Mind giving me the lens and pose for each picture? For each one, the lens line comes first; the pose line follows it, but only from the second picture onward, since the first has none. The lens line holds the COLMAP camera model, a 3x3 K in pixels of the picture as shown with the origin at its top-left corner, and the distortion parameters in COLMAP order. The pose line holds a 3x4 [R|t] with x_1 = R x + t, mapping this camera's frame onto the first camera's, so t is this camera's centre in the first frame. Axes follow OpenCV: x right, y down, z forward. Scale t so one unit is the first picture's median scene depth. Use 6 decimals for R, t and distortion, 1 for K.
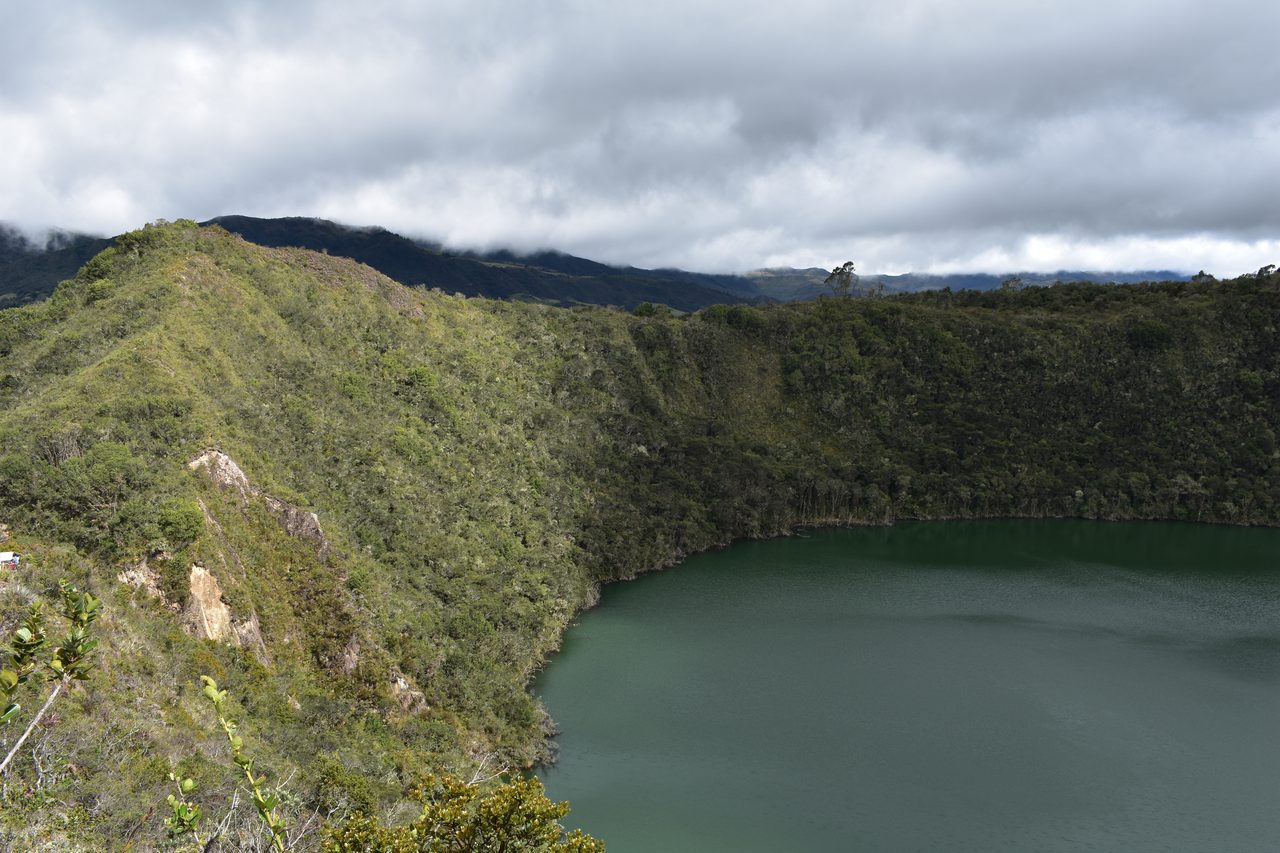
lens RADIAL K [[1187.2, 0, 631.4], [0, 1187.2, 436.7], [0, 0, 1]] dist [-0.079493, 0.000000]
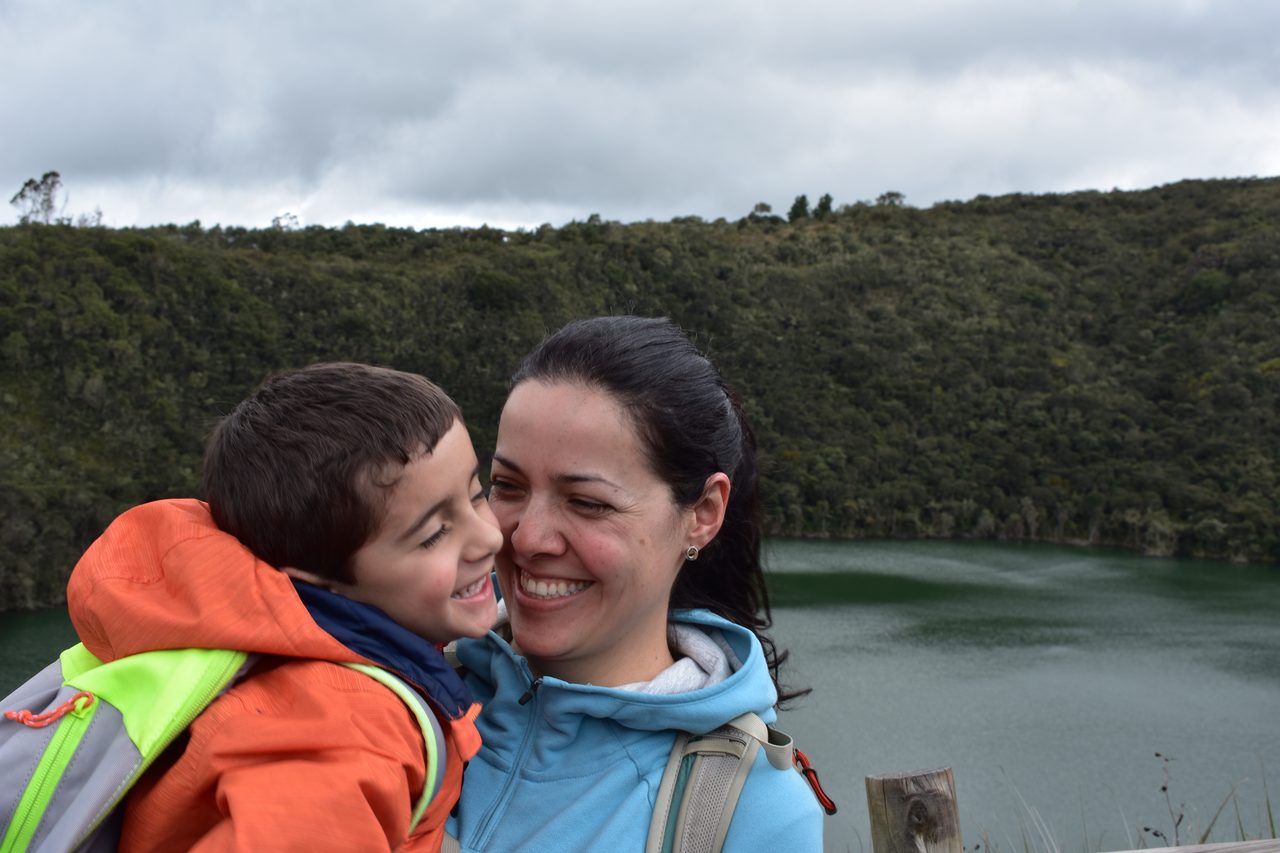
lens RADIAL K [[1546.3, 0, 645.3], [0, 1546.3, 425.3], [0, 0, 1]] dist [-0.047410, 0.000000]
pose [[0.768542, -0.024098, 0.639346, -0.114941], [0.047355, 0.998692, -0.019282, 0.021553], [-0.638045, 0.045095, 0.768678, 0.199085]]
